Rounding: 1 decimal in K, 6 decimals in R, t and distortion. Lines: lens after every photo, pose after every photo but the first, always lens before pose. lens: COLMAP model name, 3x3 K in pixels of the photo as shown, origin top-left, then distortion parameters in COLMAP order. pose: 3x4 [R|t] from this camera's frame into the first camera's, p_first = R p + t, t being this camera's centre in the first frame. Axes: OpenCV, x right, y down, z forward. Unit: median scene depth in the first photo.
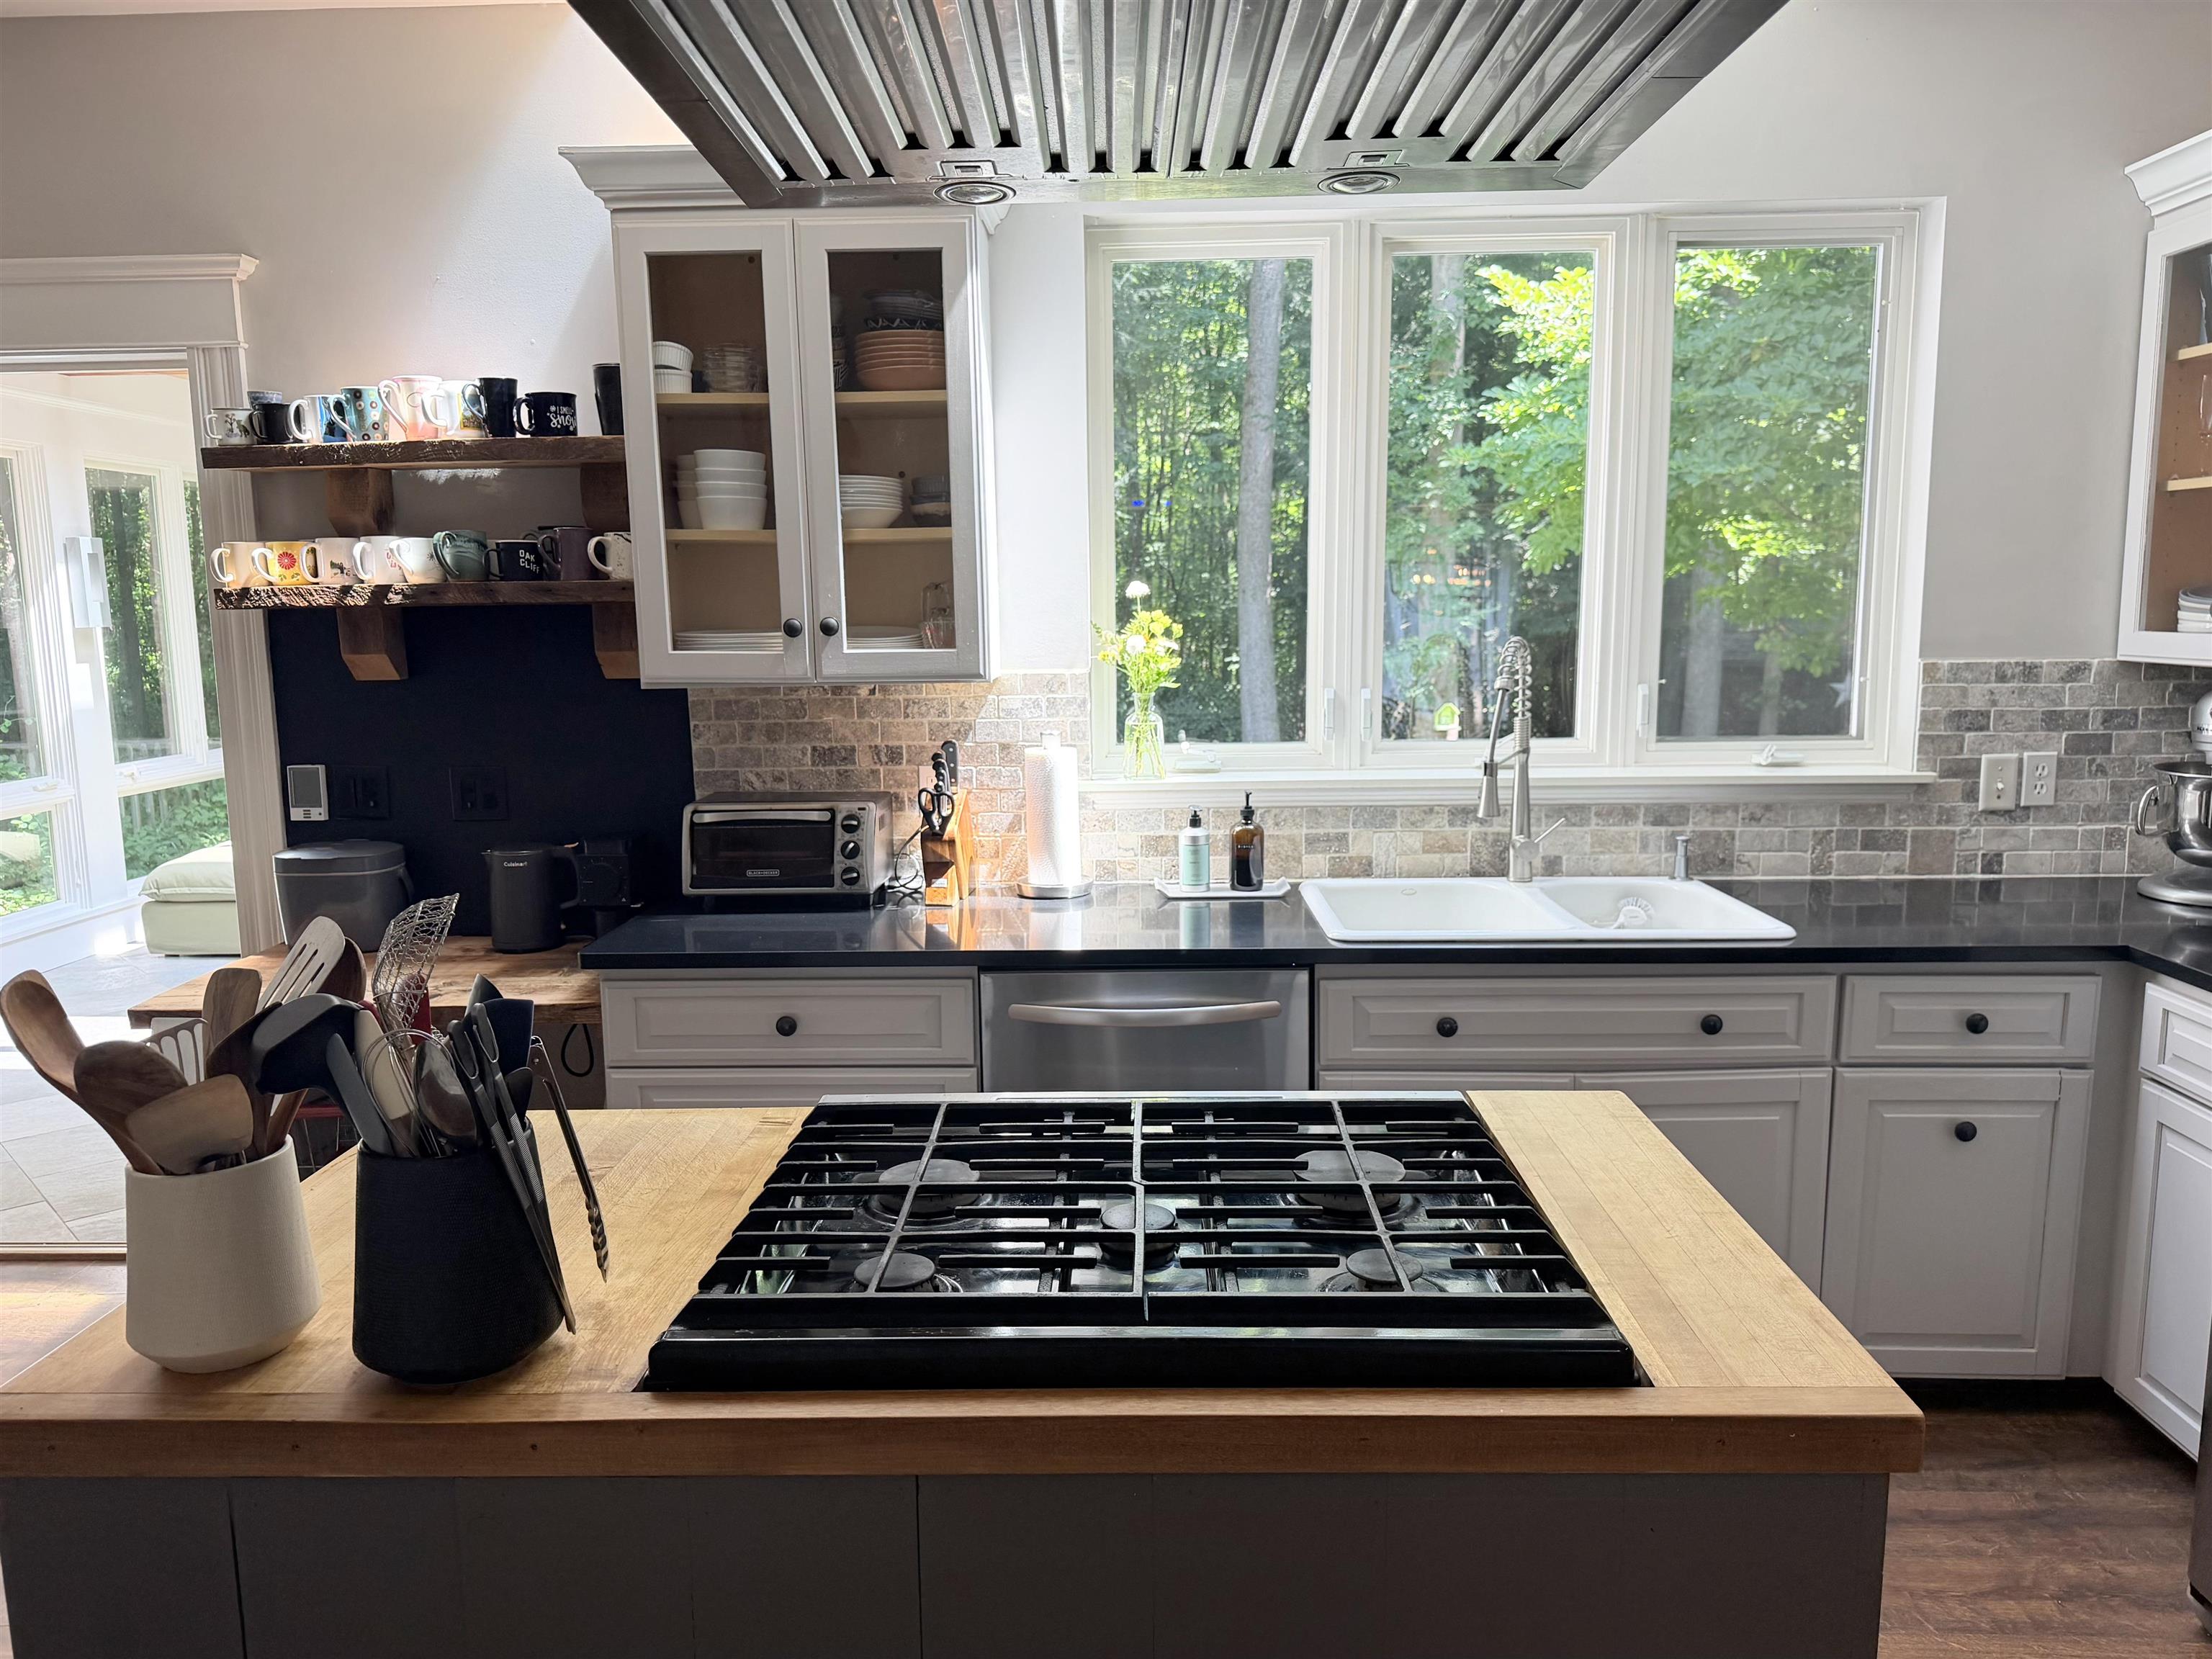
lens RADIAL K [[1585.4, 0, 1101.8], [0, 1585.4, 828.2], [0, 0, 1]] dist [0.048185, -0.041127]
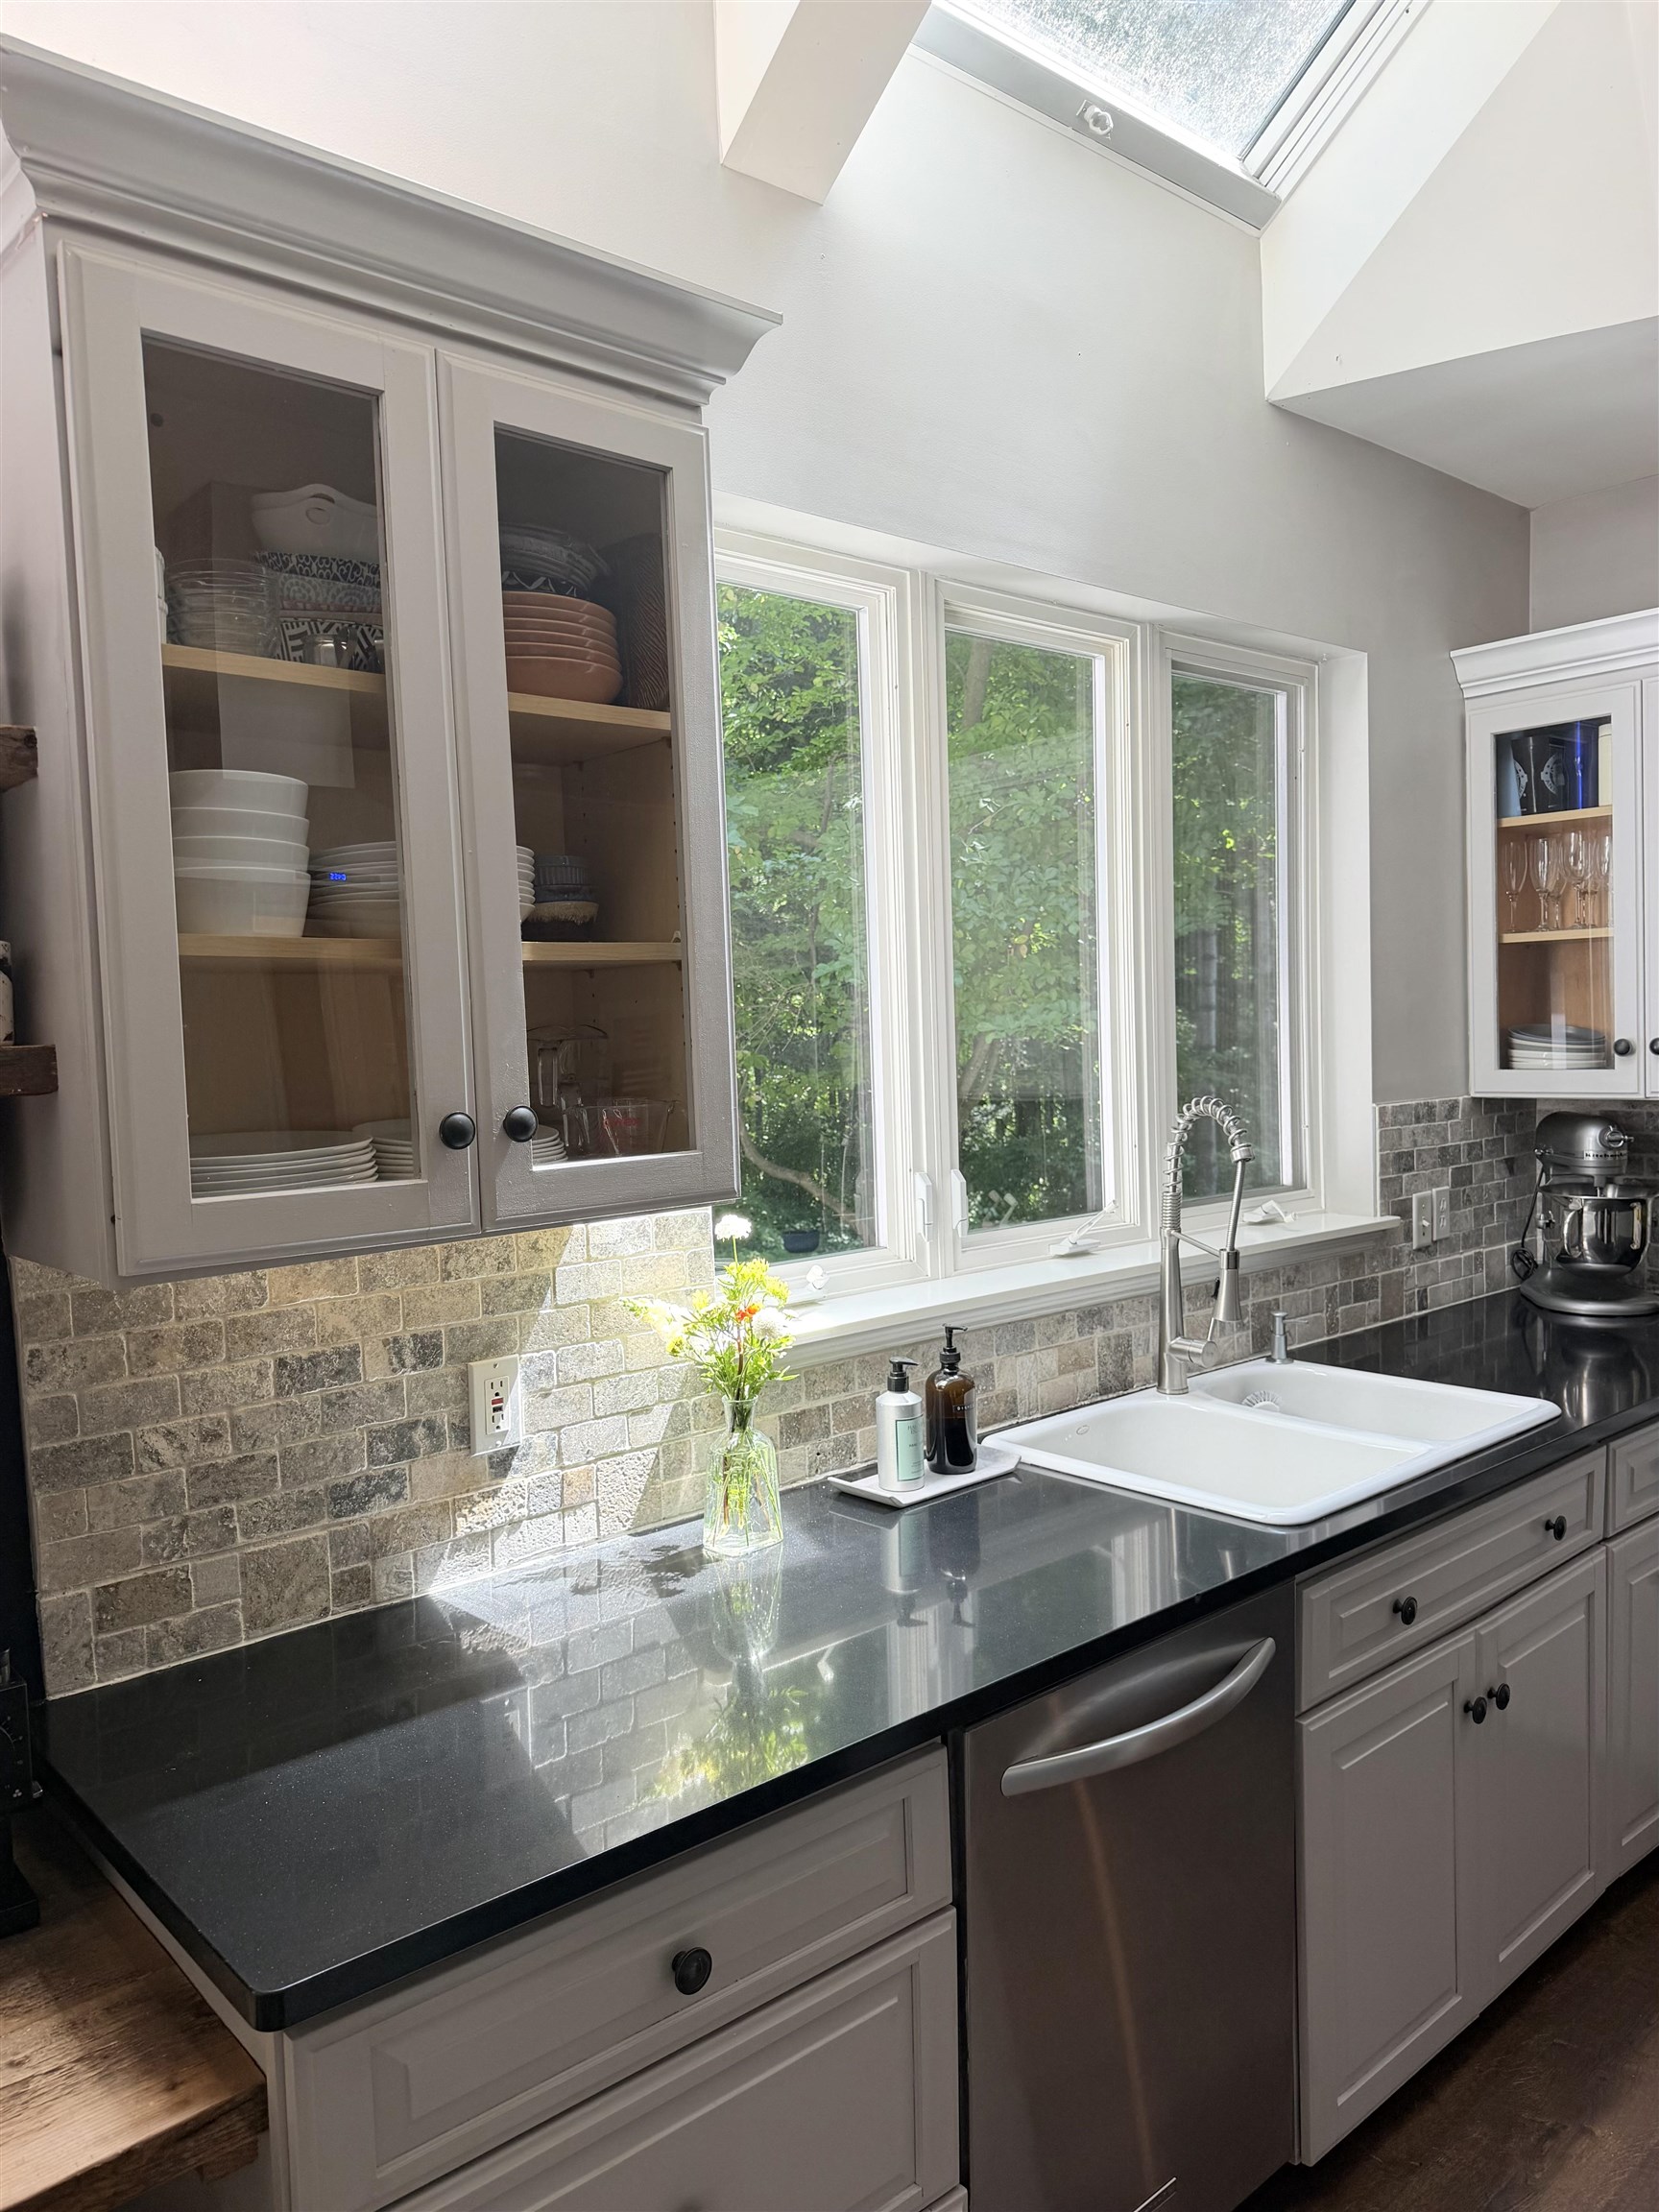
lens RADIAL K [[1585.4, 0, 842.4], [0, 1585.4, 1091.8], [0, 0, 1]] dist [0.048185, -0.041127]
pose [[0.722912, -0.036386, 0.689982, -0.418470], [0.119012, 0.990244, -0.072472, -0.080661], [-0.680614, 0.134507, 0.720190, 0.509828]]
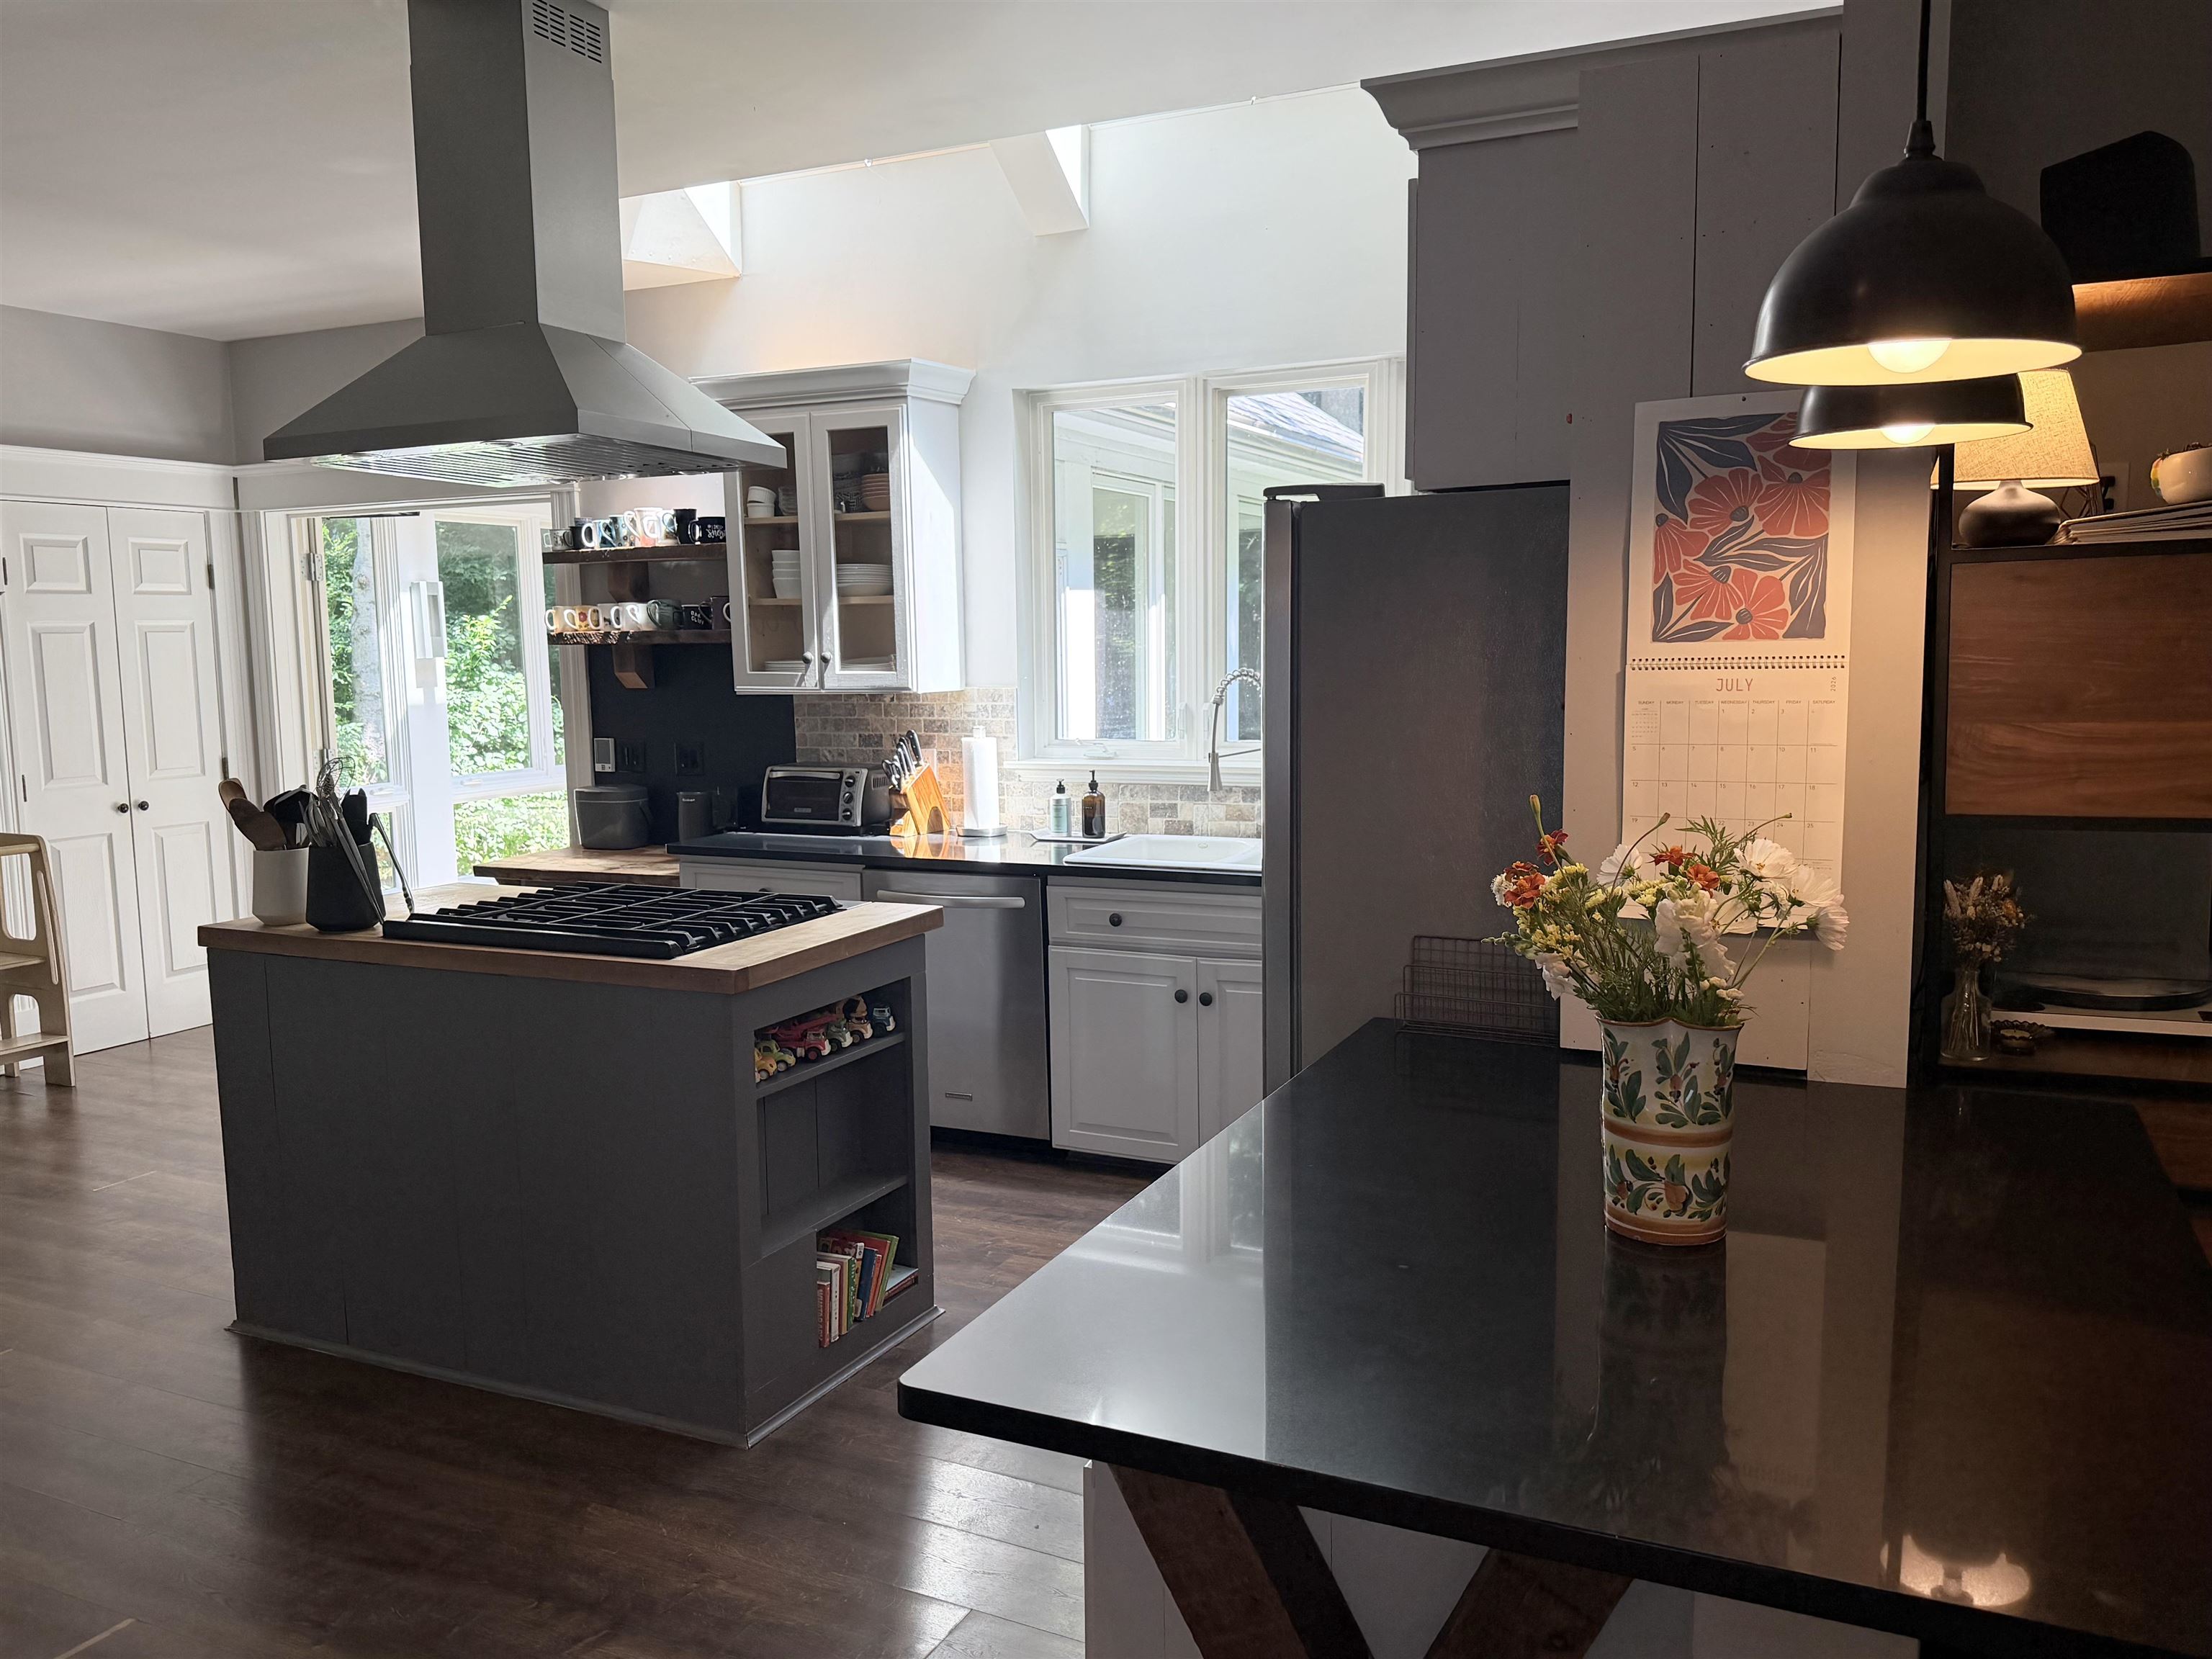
lens RADIAL K [[1679.9, 0, 1094.4], [0, 1679.9, 842.8], [0, 0, 1]] dist [0.046171, -0.001680]
pose [[0.916386, 0.050334, -0.397119, 0.711351], [-0.053728, 0.998552, 0.002584, 0.039451], [0.396674, 0.018968, 0.917764, -0.430172]]
